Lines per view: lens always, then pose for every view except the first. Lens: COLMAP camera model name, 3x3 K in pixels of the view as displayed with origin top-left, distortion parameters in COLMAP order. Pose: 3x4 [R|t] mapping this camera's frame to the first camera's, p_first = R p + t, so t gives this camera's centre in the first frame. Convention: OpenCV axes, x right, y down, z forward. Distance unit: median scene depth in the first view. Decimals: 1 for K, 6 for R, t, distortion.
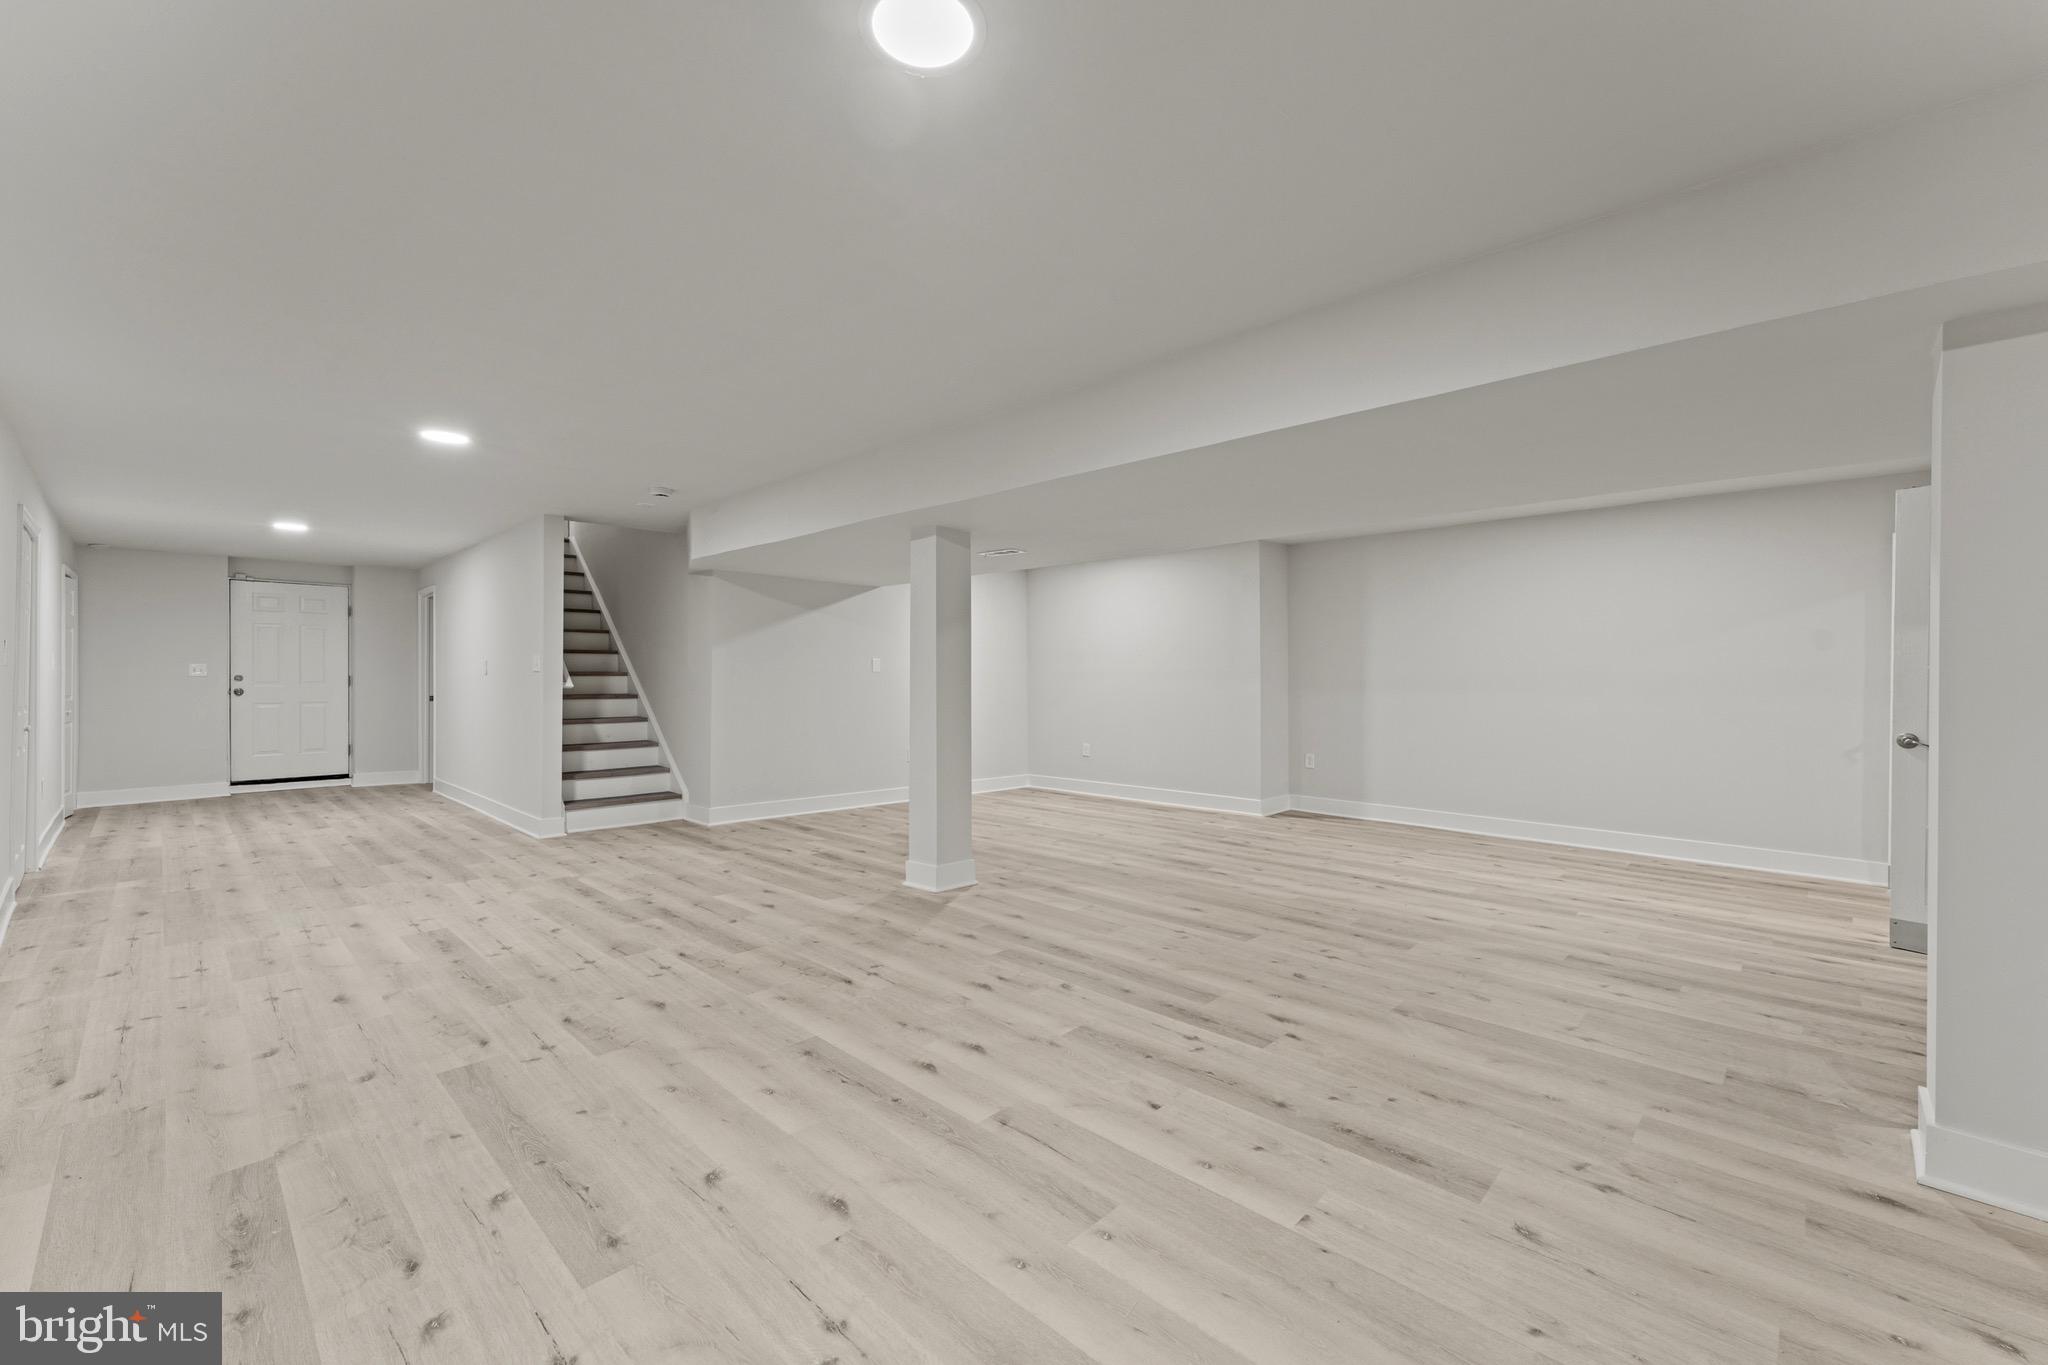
lens RADIAL K [[816.8, 0, 1014.9], [0, 816.8, 682.5], [0, 0, 1]] dist [0.002296, 0.000071]
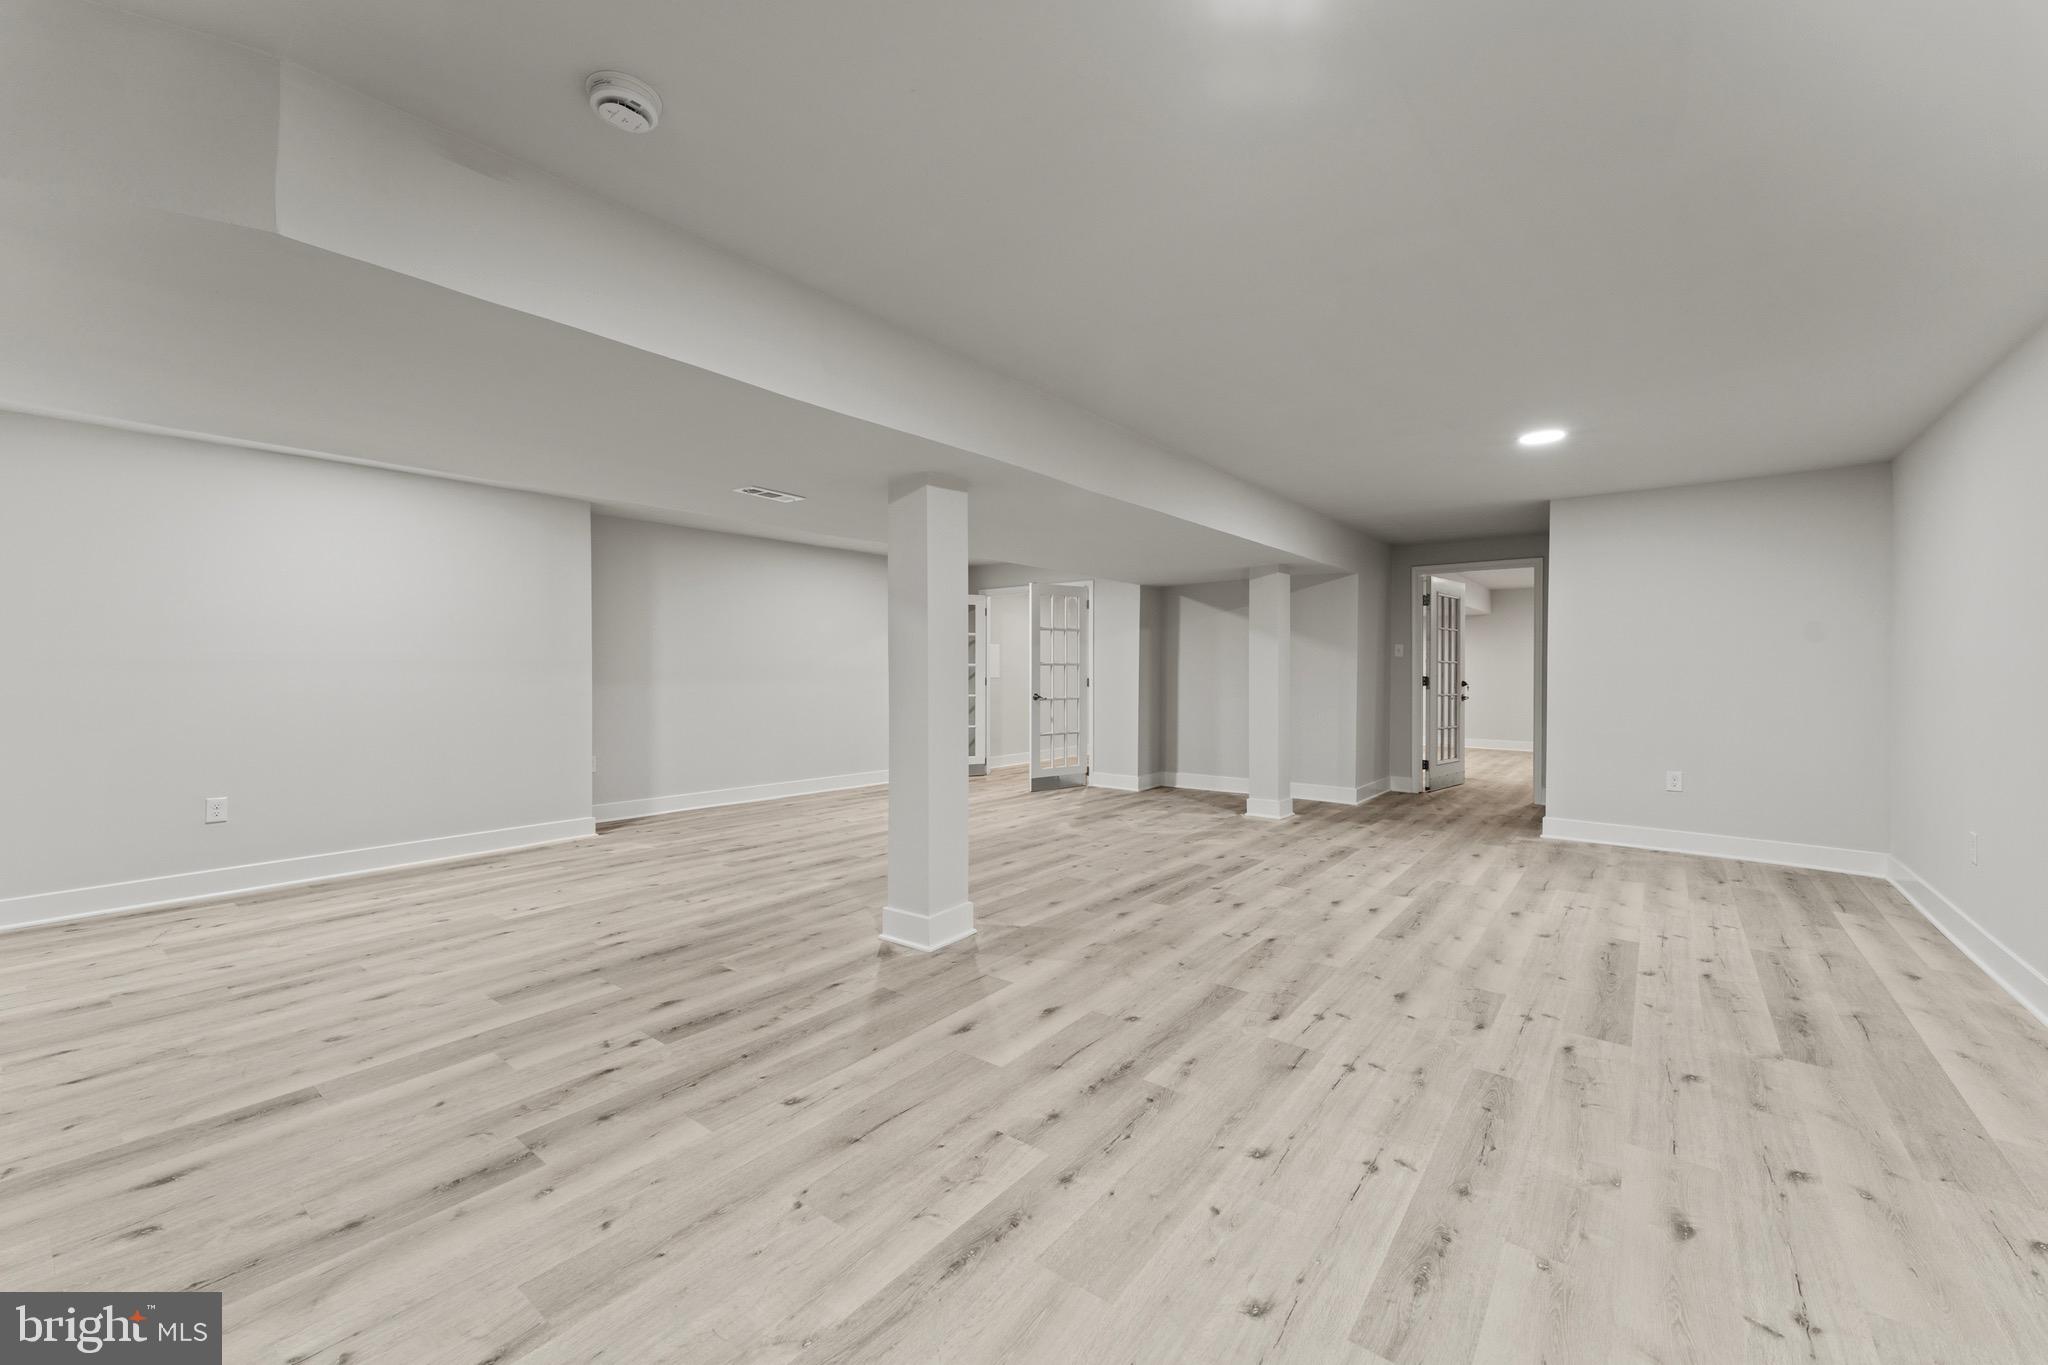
lens RADIAL K [[816.8, 0, 1014.9], [0, 816.8, 682.5], [0, 0, 1]] dist [0.002296, 0.000071]
pose [[-0.098703, -0.017888, 0.994956, -1.324118], [0.005562, 0.999813, 0.018527, -0.016491], [-0.995101, 0.007363, -0.098585, 1.496901]]
